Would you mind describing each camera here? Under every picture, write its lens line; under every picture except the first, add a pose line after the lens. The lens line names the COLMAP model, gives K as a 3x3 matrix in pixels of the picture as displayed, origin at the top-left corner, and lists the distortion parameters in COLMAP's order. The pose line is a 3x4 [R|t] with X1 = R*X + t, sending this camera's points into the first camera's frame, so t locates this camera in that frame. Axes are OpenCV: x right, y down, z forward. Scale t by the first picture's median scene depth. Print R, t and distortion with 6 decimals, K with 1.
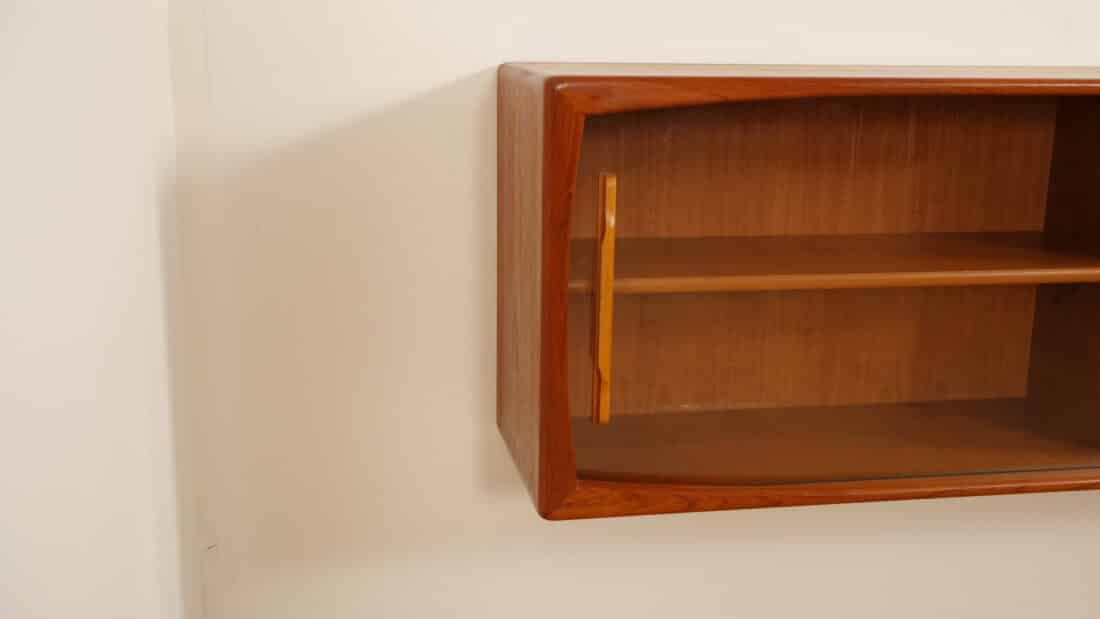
lens RADIAL K [[1279.1, 0, 566.9], [0, 1279.1, 364.9], [0, 0, 1]] dist [0.134645, 0.004133]
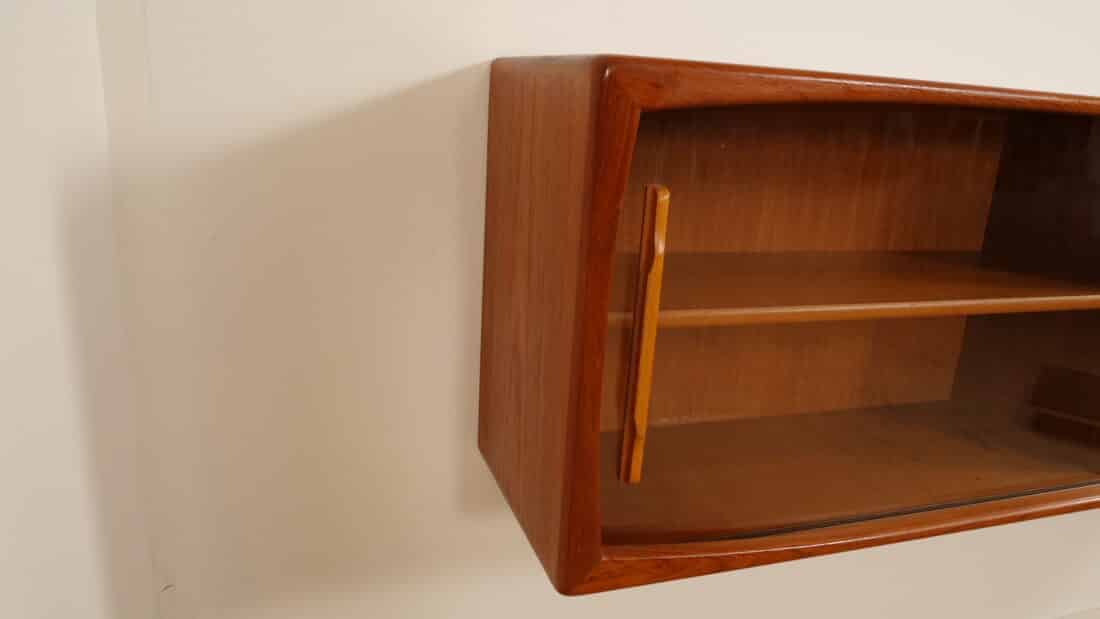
lens RADIAL K [[814.7, 0, 550.0], [0, 814.7, 309.5], [0, 0, 1]] dist [0.239729, -0.000224]
pose [[0.990921, 0.011233, 0.133977, -0.097611], [-0.011283, 0.999936, -0.000386, -0.063160], [-0.133972, -0.001130, 0.990984, 0.449526]]
